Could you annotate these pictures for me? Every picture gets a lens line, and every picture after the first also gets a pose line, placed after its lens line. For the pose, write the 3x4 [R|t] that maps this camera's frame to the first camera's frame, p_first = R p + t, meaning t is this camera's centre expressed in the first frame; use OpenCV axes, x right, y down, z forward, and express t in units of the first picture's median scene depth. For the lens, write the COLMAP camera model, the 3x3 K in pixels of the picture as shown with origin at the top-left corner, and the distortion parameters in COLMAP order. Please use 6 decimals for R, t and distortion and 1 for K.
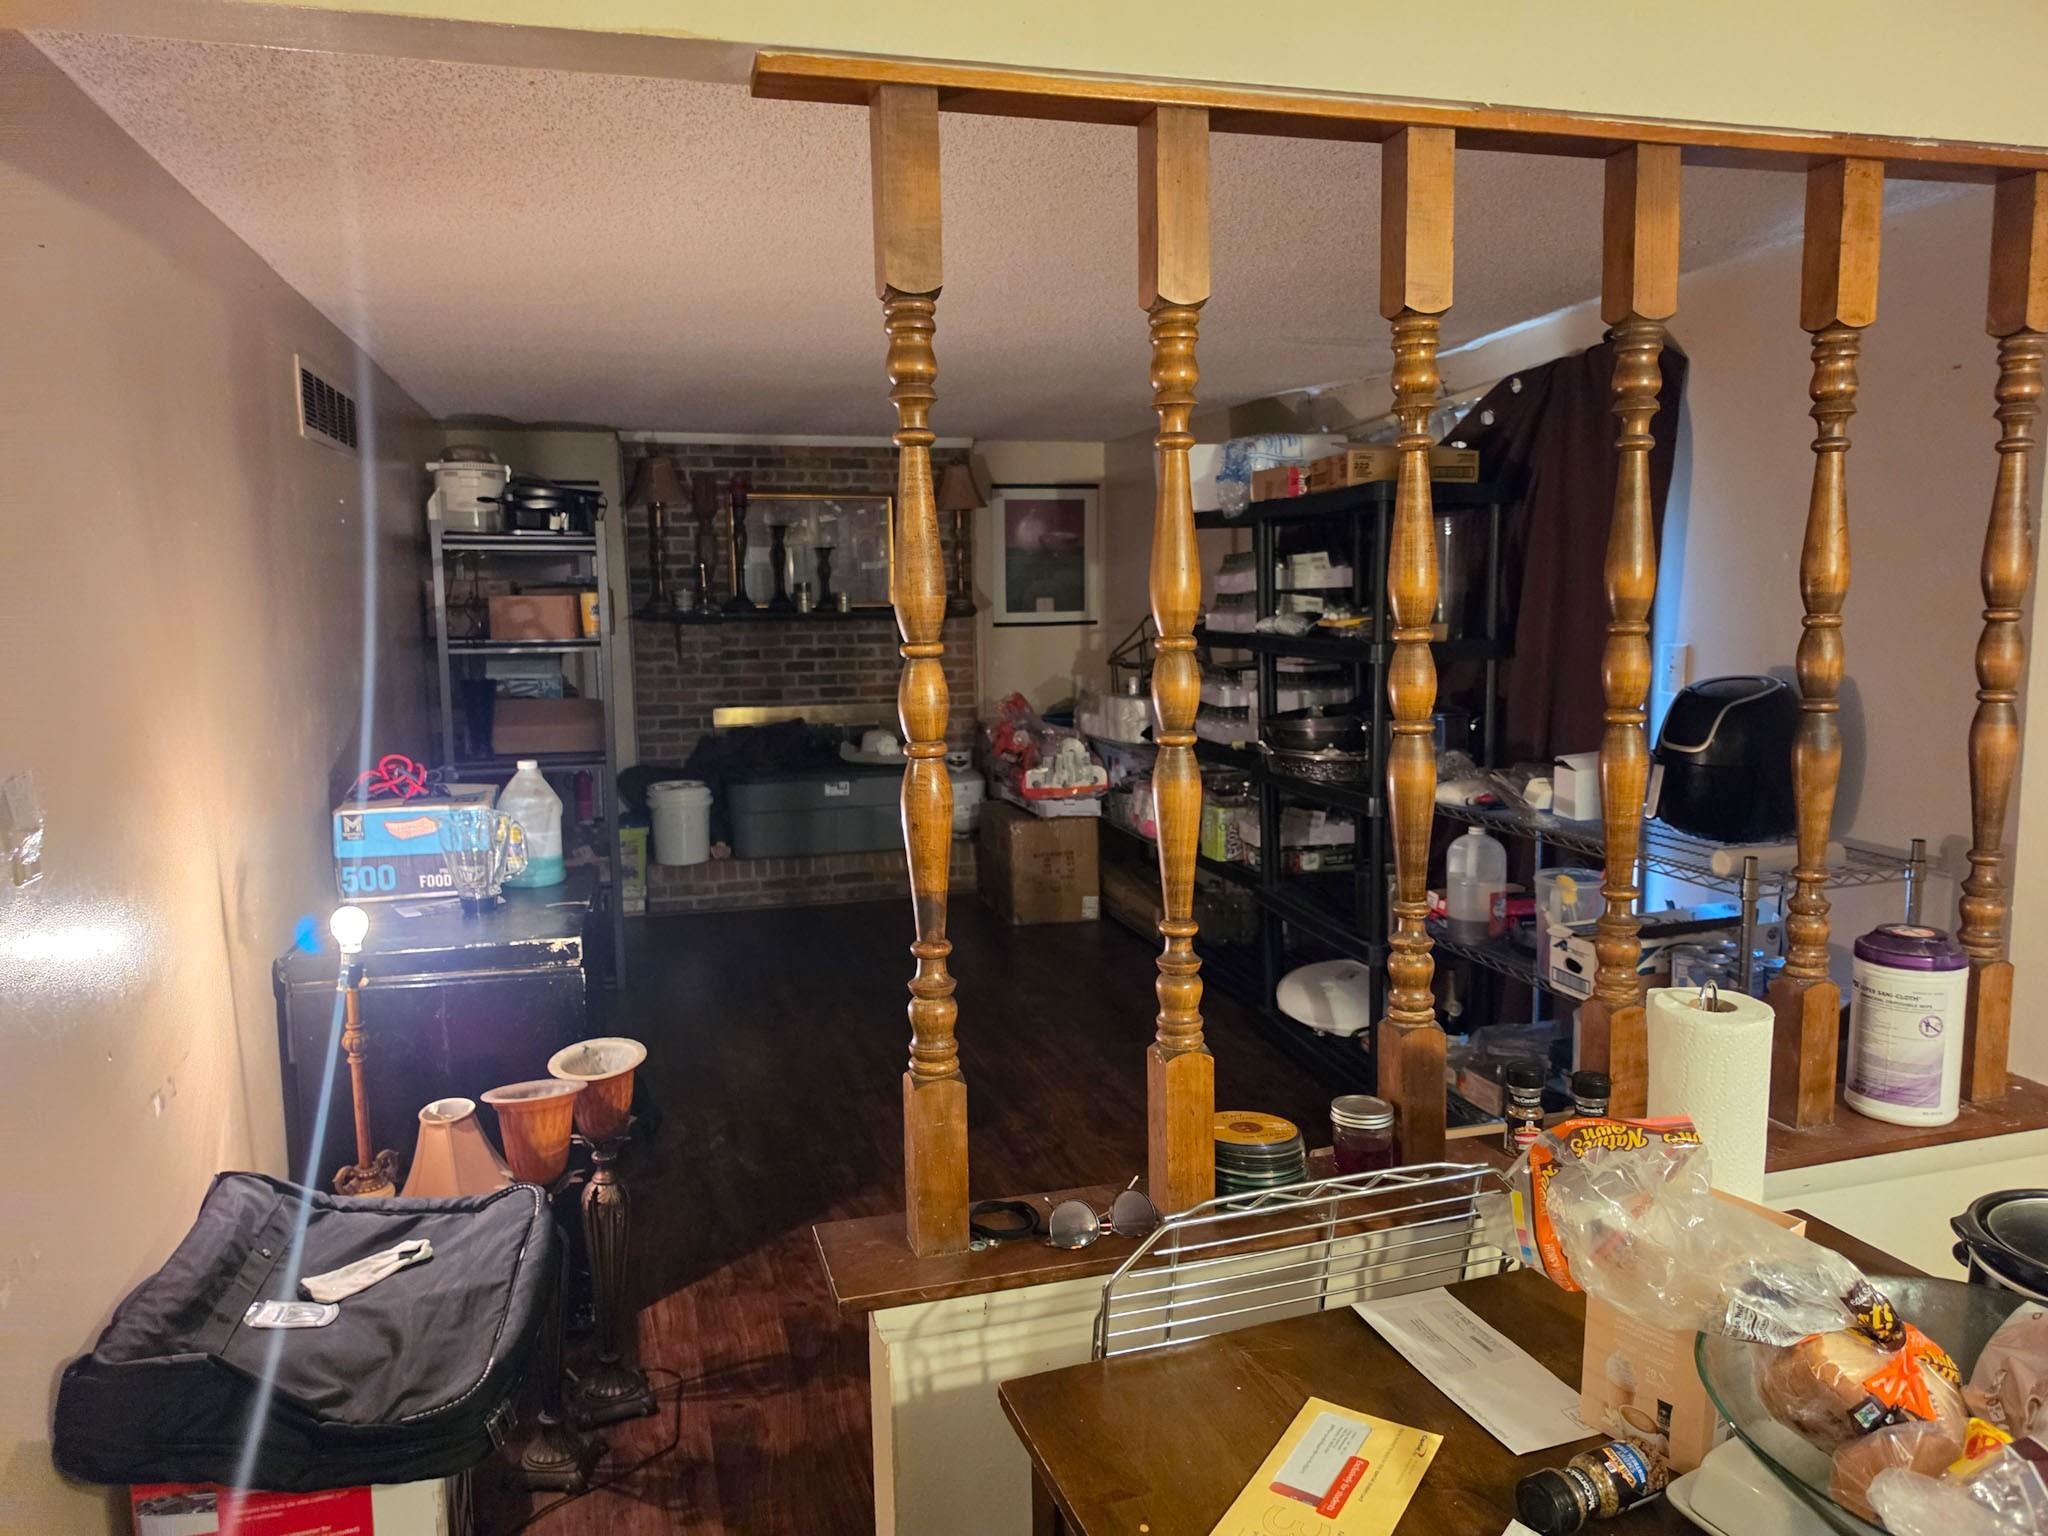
lens RADIAL K [[1419.0, 0, 1033.9], [0, 1419.0, 736.5], [0, 0, 1]] dist [0.131030, -0.192179]
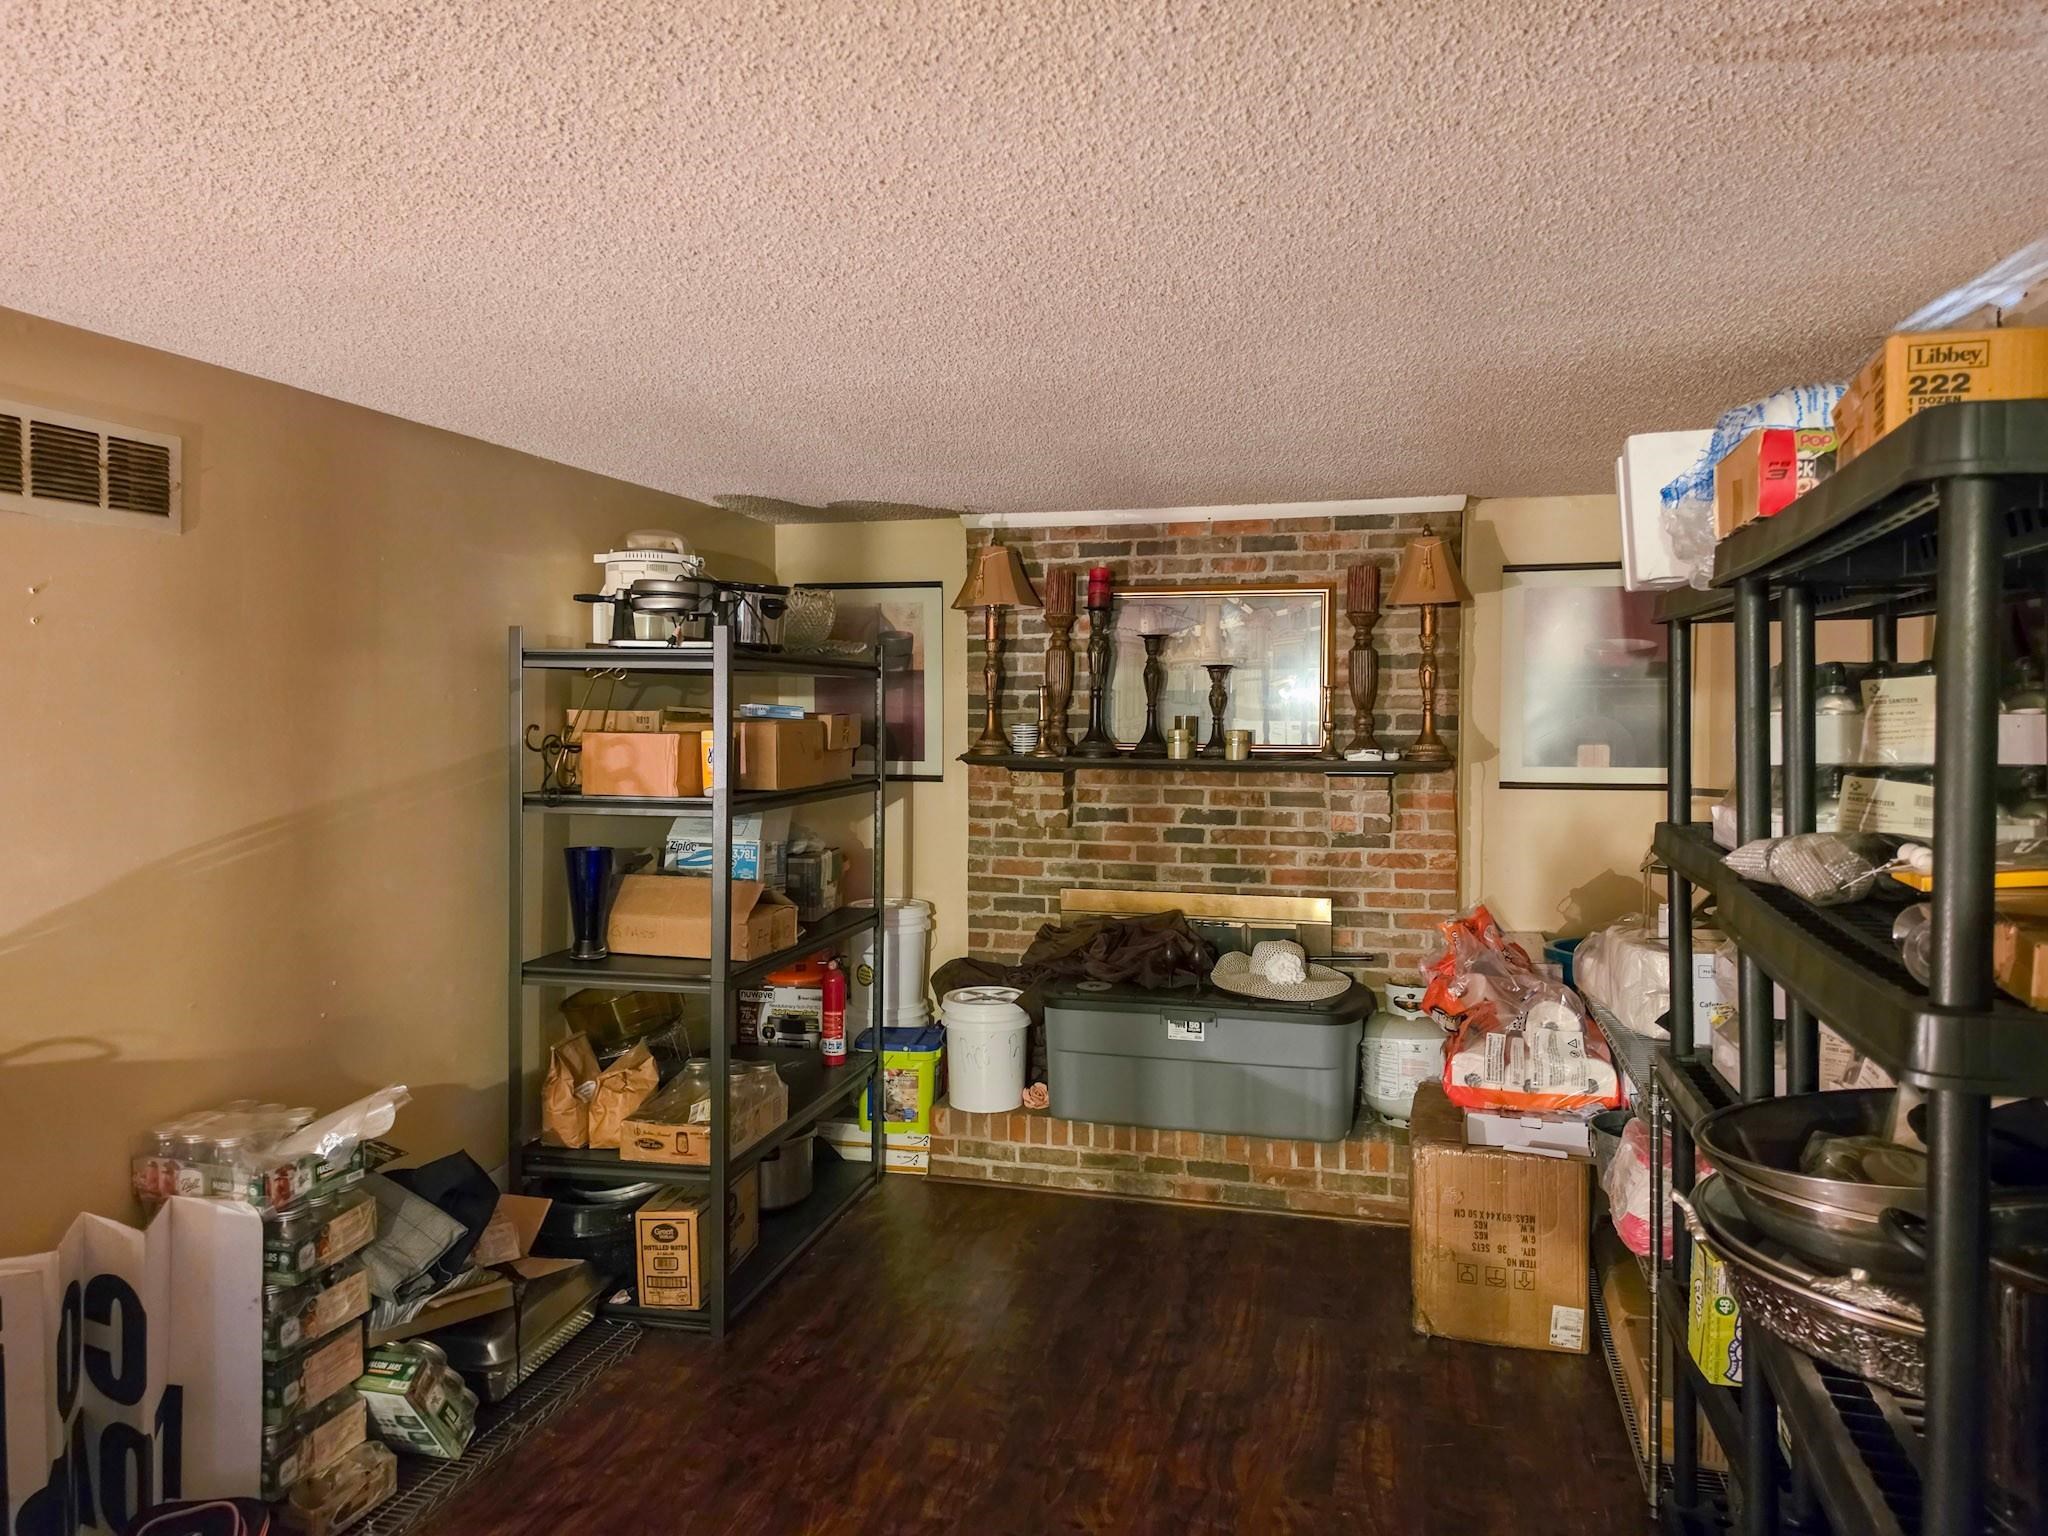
lens RADIAL K [[1419.0, 0, 1033.9], [0, 1419.0, 736.5], [0, 0, 1]] dist [0.131030, -0.192179]
pose [[0.861729, 0.024831, -0.506760, 0.125150], [-0.067684, 0.995500, -0.066315, -0.047237], [0.502833, 0.091445, 0.859533, 0.372214]]
